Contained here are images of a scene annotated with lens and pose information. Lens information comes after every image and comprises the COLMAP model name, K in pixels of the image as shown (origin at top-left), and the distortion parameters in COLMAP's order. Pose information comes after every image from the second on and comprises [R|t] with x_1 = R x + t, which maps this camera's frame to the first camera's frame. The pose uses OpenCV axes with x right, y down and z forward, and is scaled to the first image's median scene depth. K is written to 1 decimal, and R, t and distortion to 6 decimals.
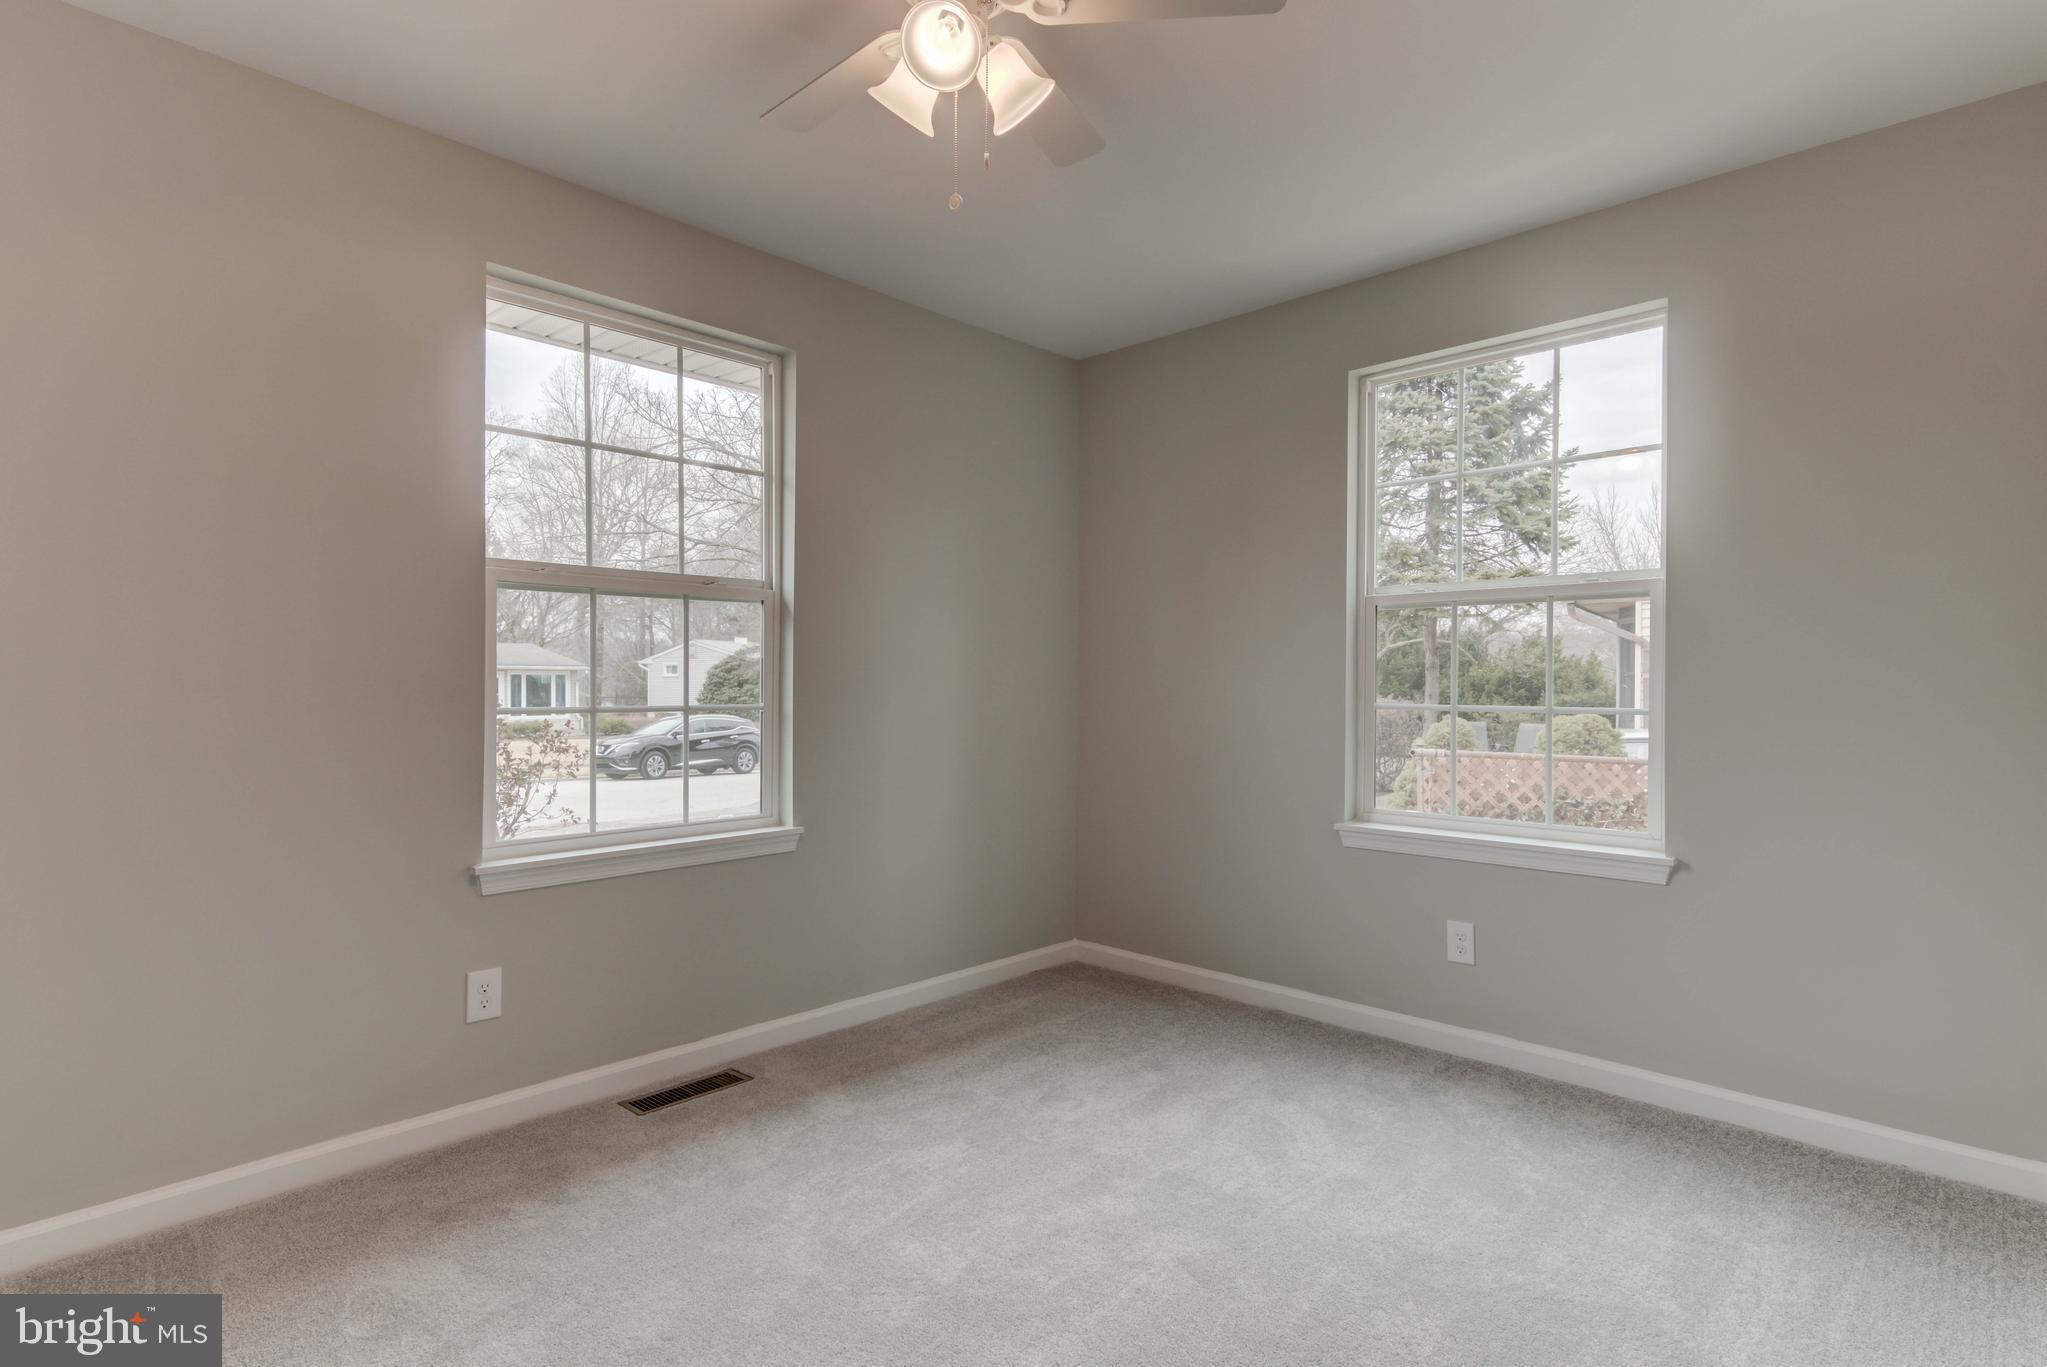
lens RADIAL K [[1025.5, 0, 1034.0], [0, 1025.5, 684.8], [0, 0, 1]] dist [0.022486, -0.009521]
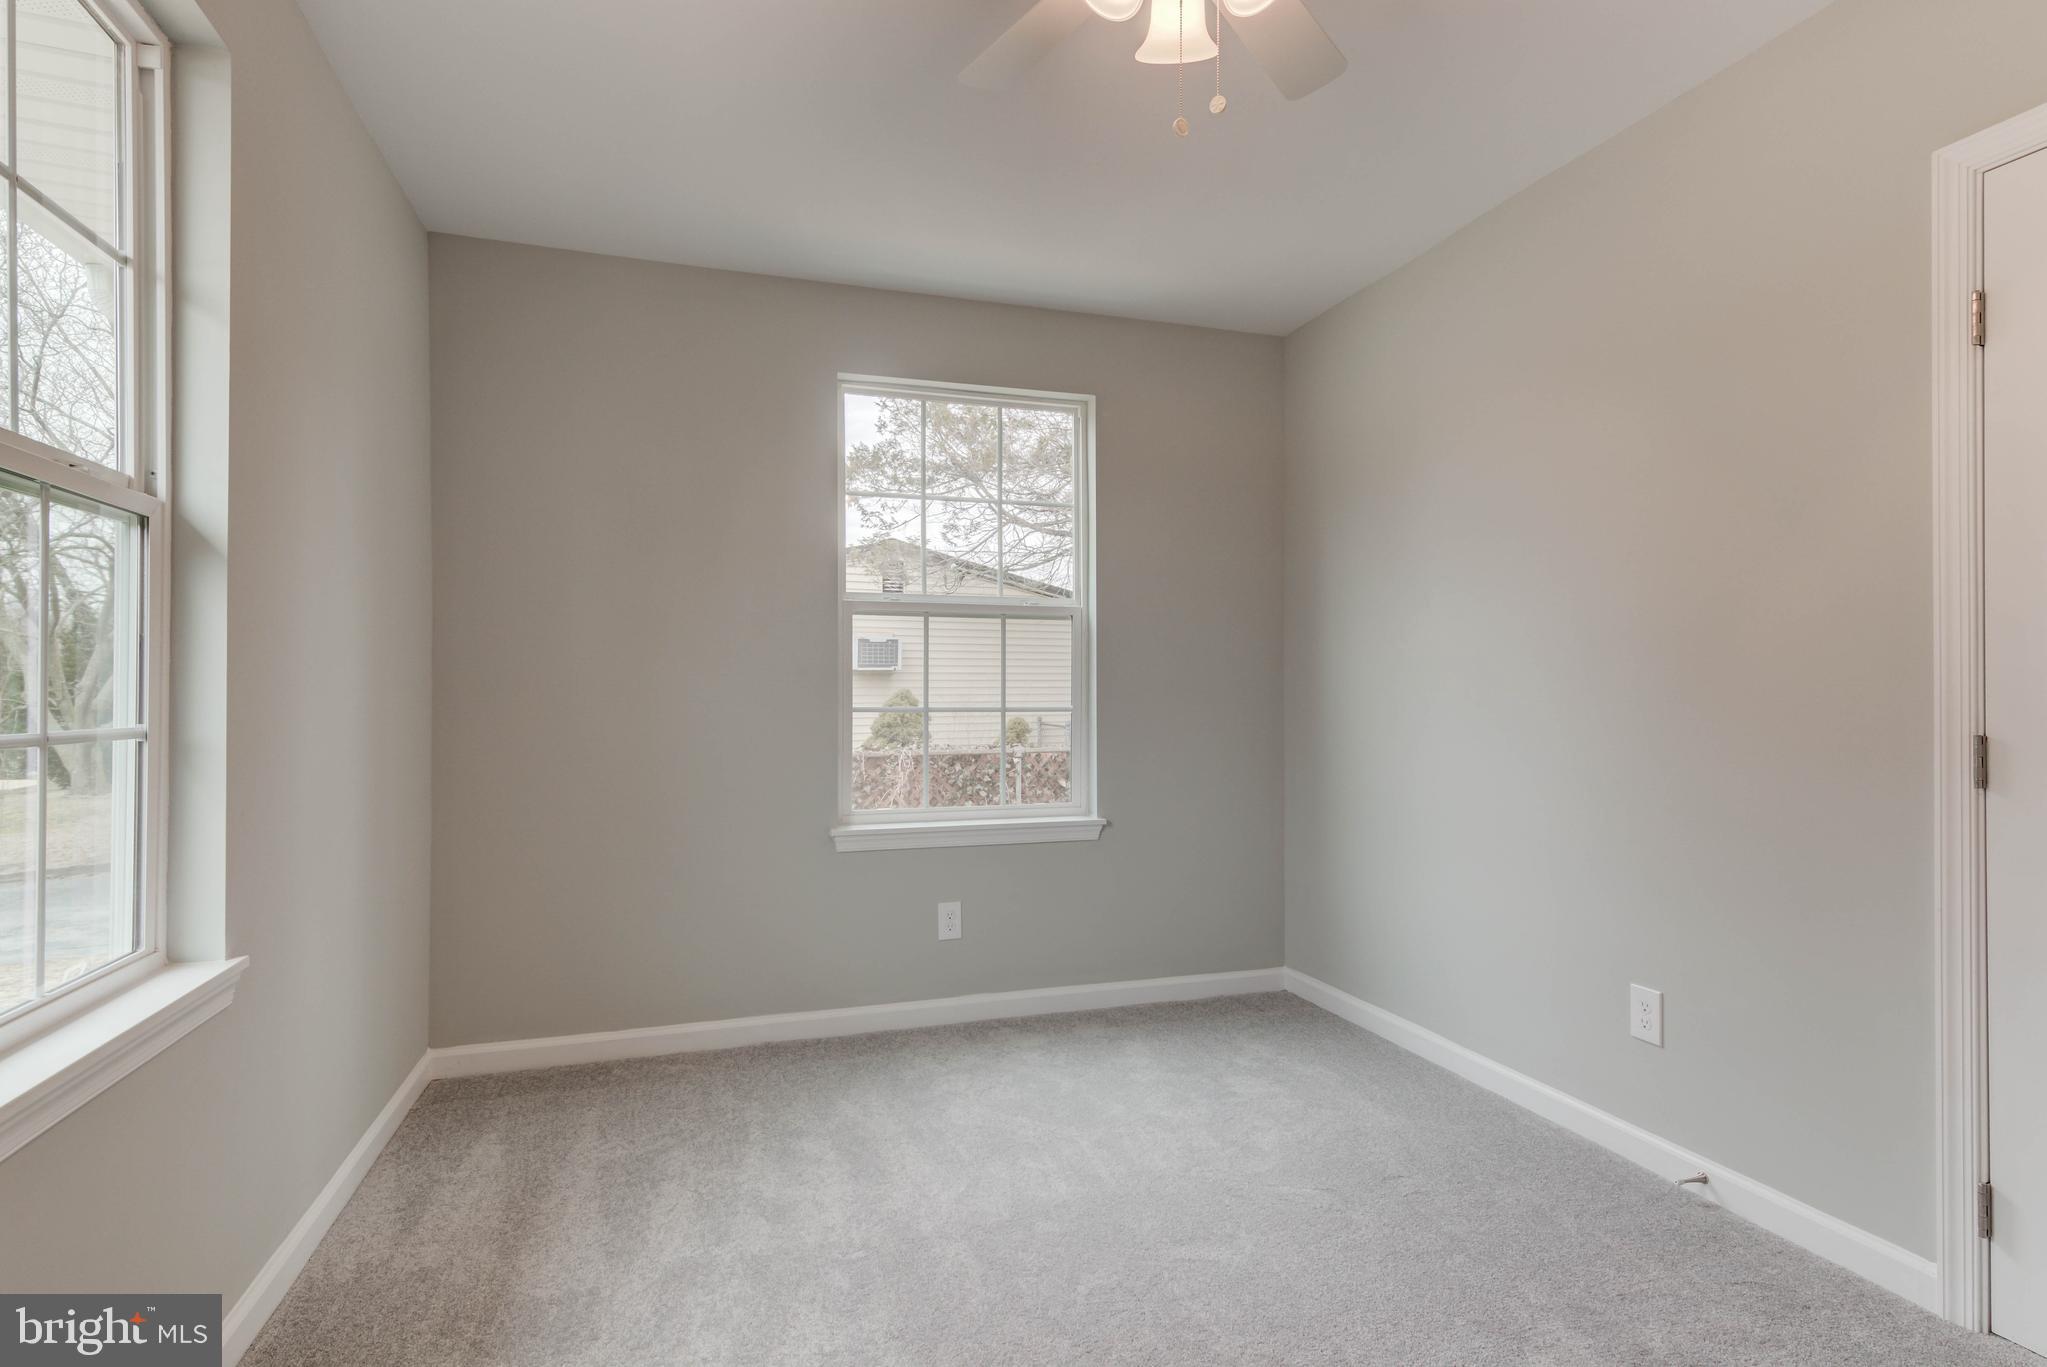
lens RADIAL K [[1025.5, 0, 1018.5], [0, 1025.5, 689.4], [0, 0, 1]] dist [0.022486, -0.009521]
pose [[0.473927, 0.000287, 0.880564, -0.513541], [-0.001545, 0.999999, 0.000505, 0.000374], [-0.880563, -0.001600, 0.473926, 0.404529]]
